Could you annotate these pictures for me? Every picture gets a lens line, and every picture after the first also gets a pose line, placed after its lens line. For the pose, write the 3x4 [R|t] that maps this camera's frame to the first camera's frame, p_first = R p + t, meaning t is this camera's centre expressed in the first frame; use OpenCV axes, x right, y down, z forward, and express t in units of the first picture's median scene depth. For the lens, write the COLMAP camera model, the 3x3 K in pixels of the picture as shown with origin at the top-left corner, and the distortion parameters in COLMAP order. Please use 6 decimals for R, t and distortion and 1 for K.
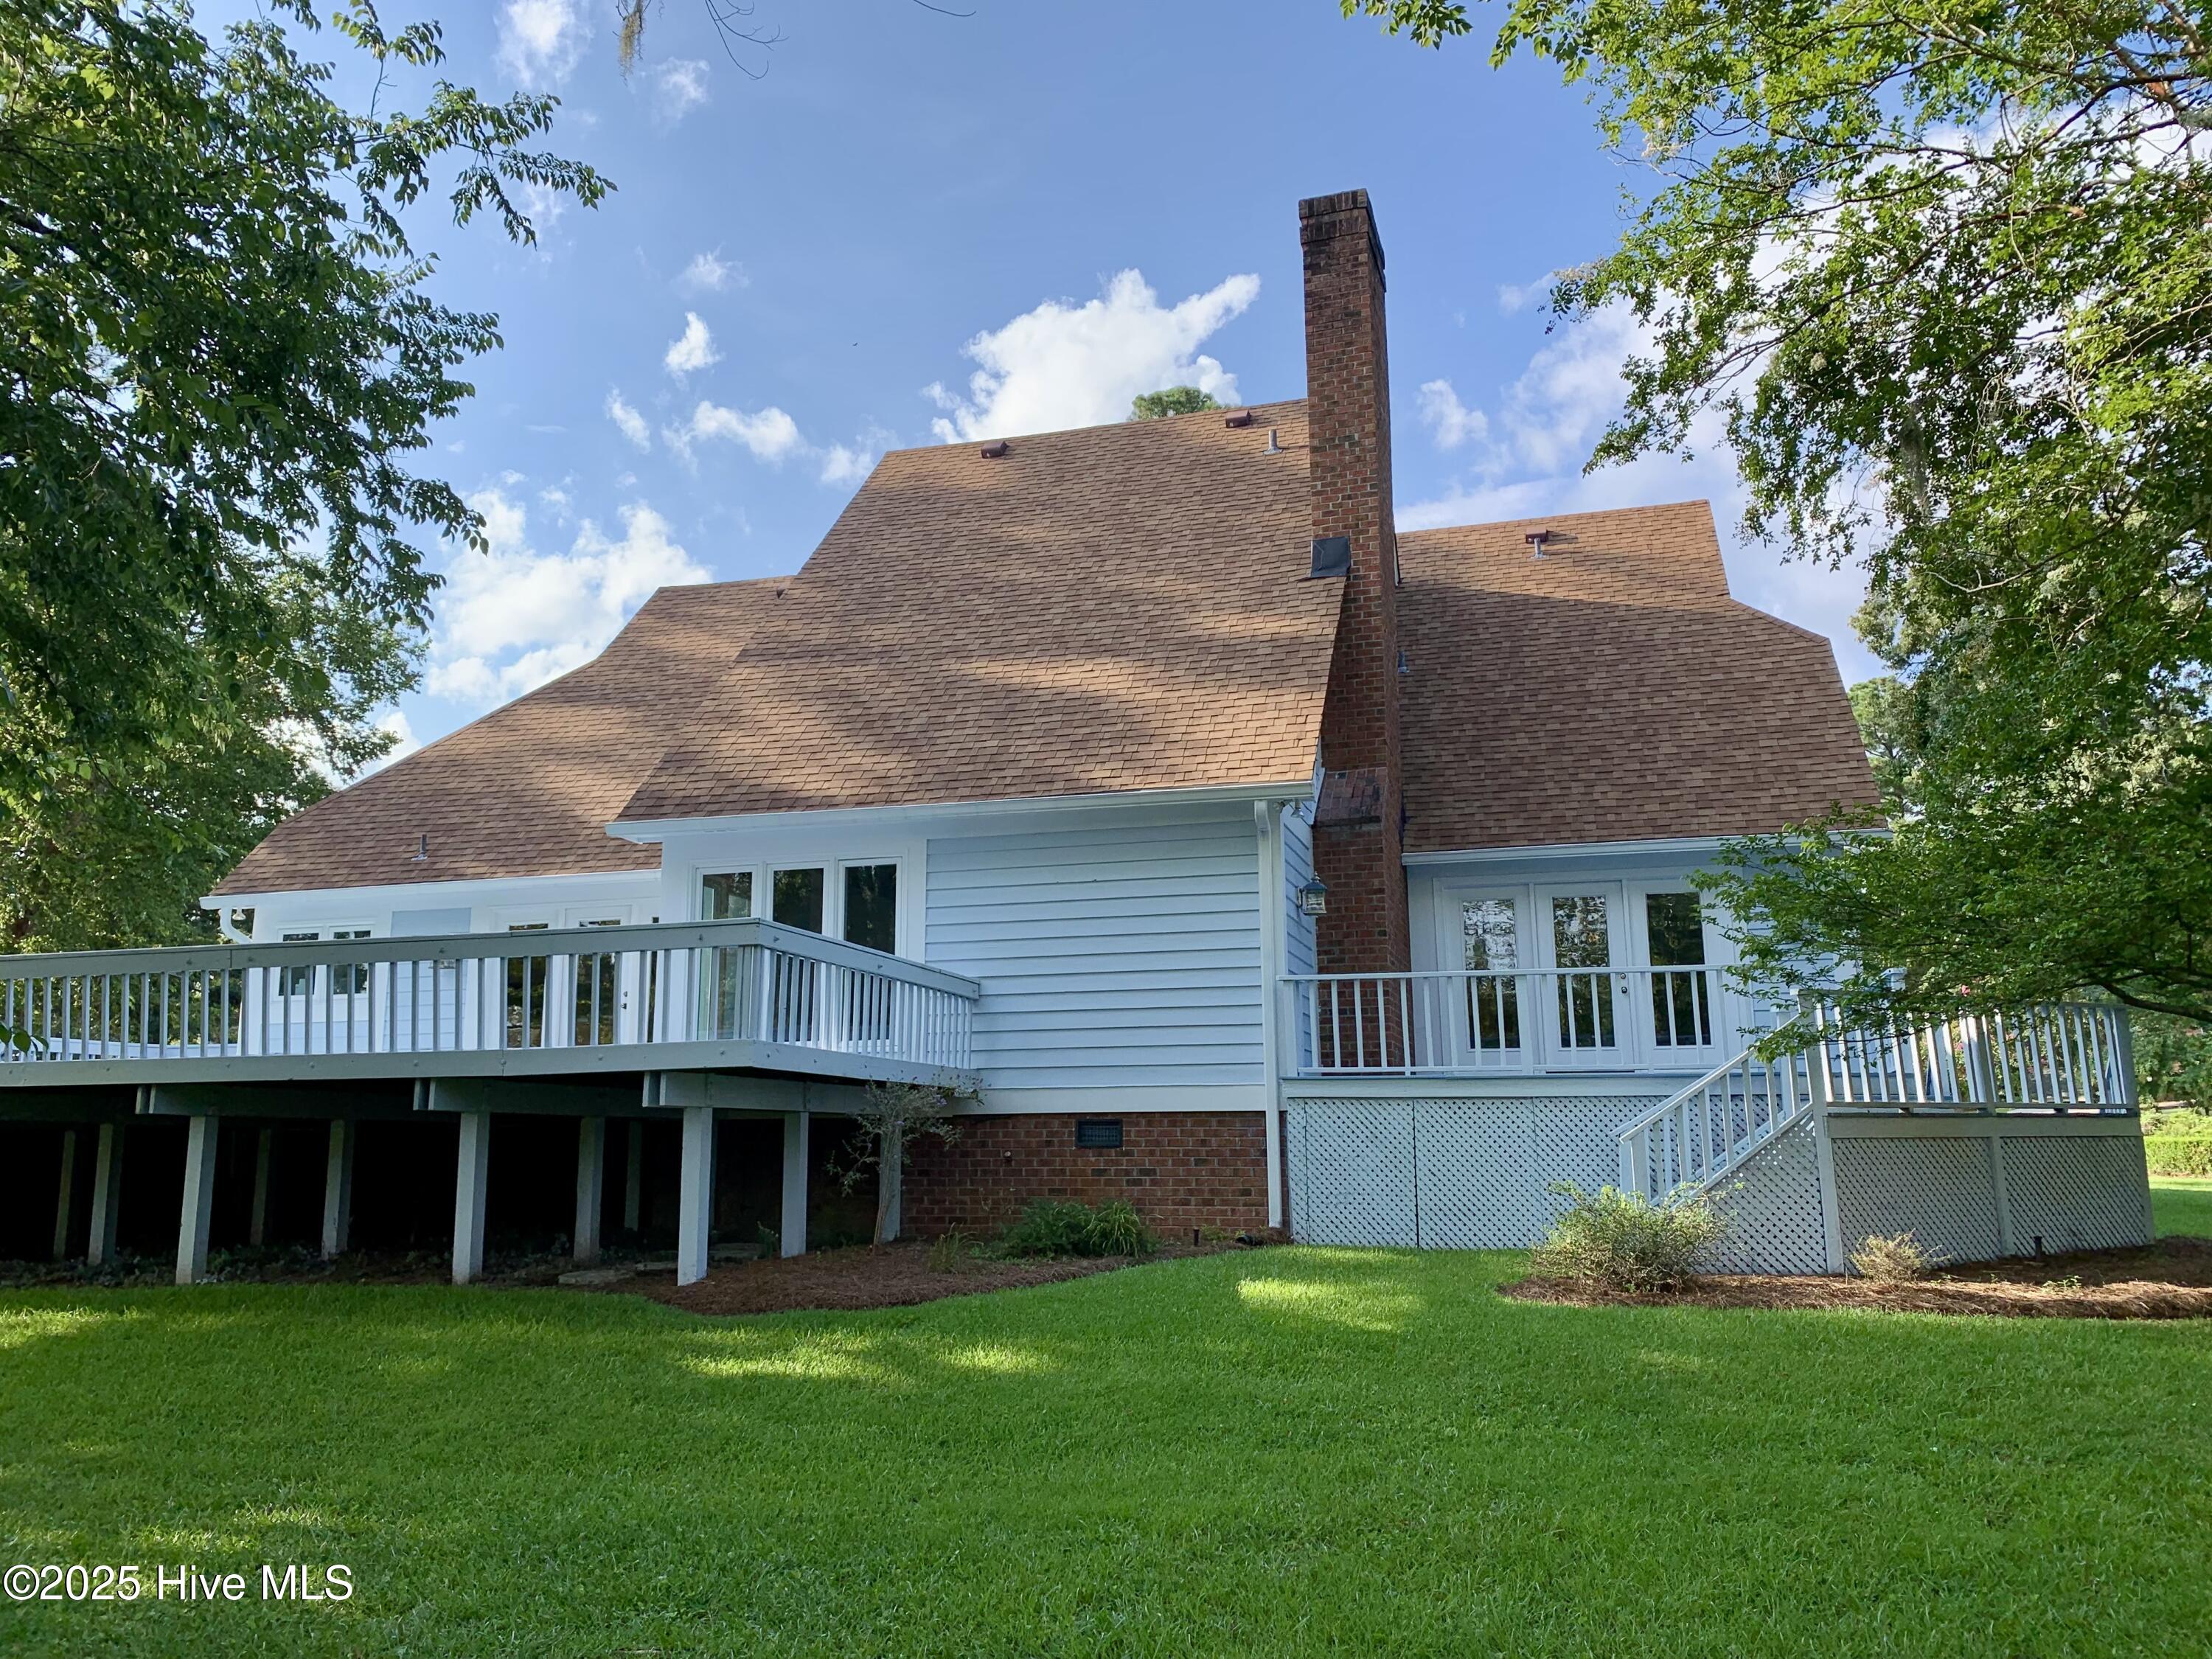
lens RADIAL K [[1690.1, 0, 1106.0], [0, 1690.1, 829.5], [0, 0, 1]] dist [0.179927, -0.447701]
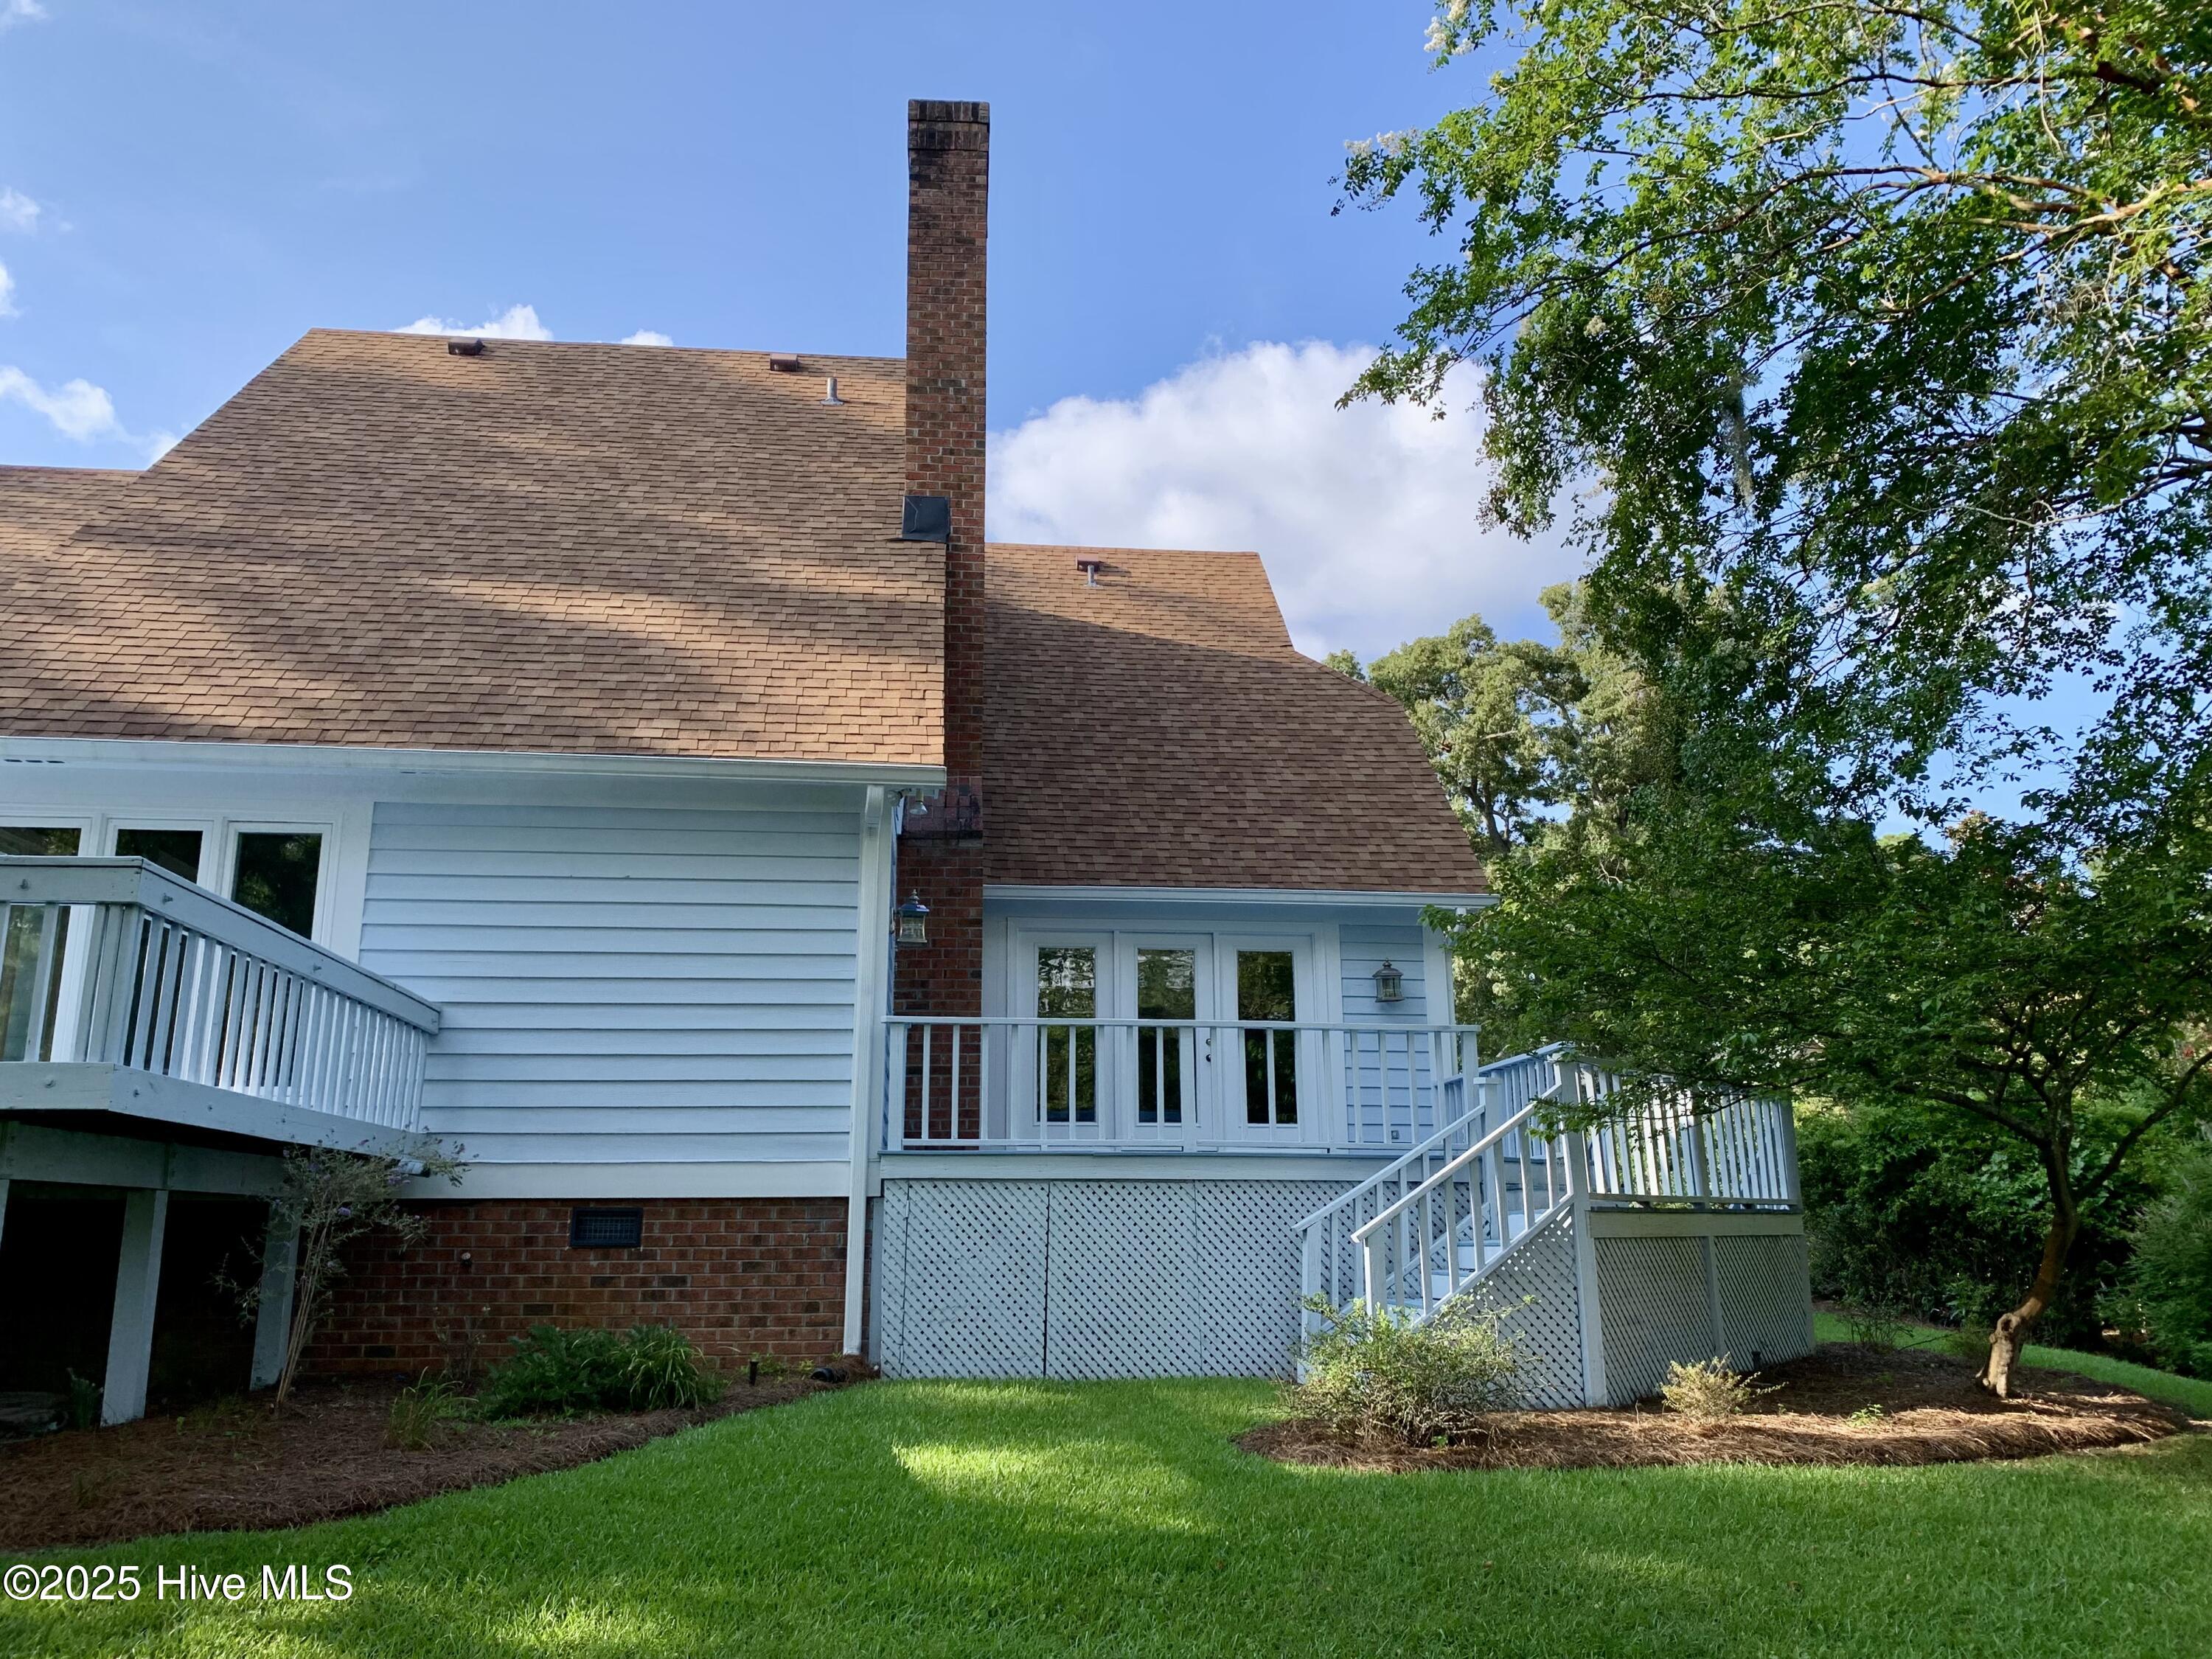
lens RADIAL K [[1690.1, 0, 1106.0], [0, 1690.1, 829.5], [0, 0, 1]] dist [0.179927, -0.447701]
pose [[0.930173, 0.089968, 0.355927, -0.076993], [-0.072444, 0.995425, -0.062290, 0.039917], [-0.359903, 0.032156, 0.932435, 0.233065]]
